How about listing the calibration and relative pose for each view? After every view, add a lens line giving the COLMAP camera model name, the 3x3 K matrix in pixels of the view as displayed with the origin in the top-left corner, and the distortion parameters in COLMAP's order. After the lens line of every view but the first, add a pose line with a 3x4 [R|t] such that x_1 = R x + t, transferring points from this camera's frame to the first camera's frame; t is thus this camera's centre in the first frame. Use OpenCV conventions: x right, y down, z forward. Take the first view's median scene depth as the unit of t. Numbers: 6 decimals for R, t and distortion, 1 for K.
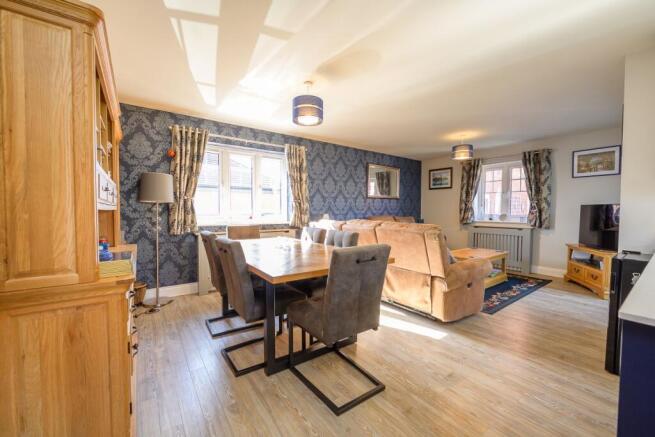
lens RADIAL K [[259.4, 0, 328.3], [0, 259.4, 220.1], [0, 0, 1]] dist [-0.007487, 0.000258]
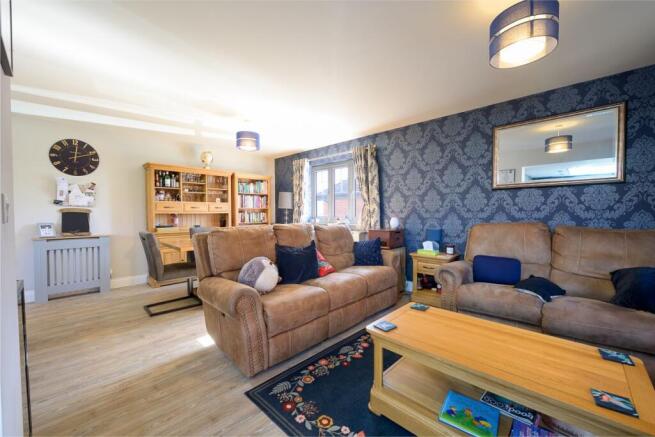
lens RADIAL K [[259.4, 0, 328.3], [0, 259.4, 220.1], [0, 0, 1]] dist [-0.007487, 0.000258]
pose [[0.174796, 0.026801, -0.984240, 0.744732], [-0.032688, 0.999236, 0.021404, -0.025141], [0.984062, 0.028432, 0.175539, 0.651590]]
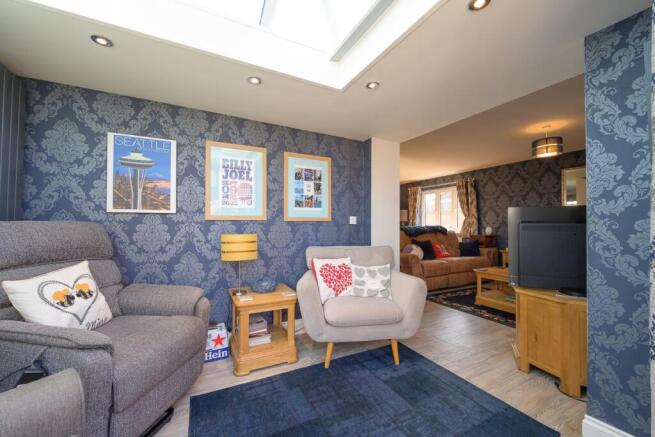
lens RADIAL K [[259.4, 0, 328.3], [0, 259.4, 220.1], [0, 0, 1]] dist [-0.007487, 0.000258]
pose [[-0.142407, -0.022854, -0.989544, 1.276038], [-0.042736, 0.998943, -0.016920, -0.003972], [0.988885, 0.039880, -0.143233, 0.431408]]
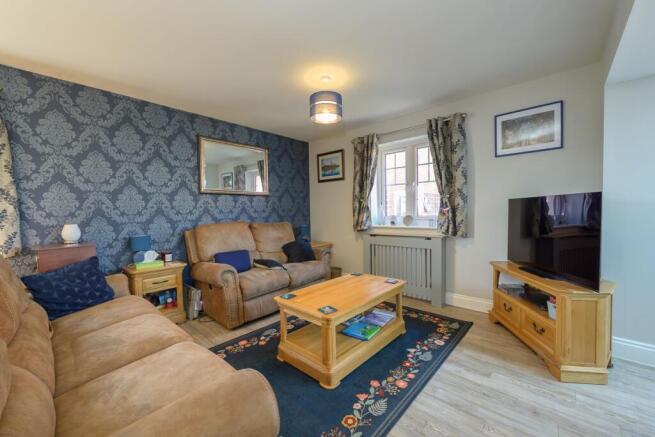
lens RADIAL K [[259.4, 0, 328.3], [0, 259.4, 220.1], [0, 0, 1]] dist [-0.007487, 0.000258]
pose [[0.979786, -0.027674, 0.198124, 0.374518], [0.029296, 0.999557, -0.005262, -0.014889], [-0.197891, 0.010960, 0.980163, 0.415929]]
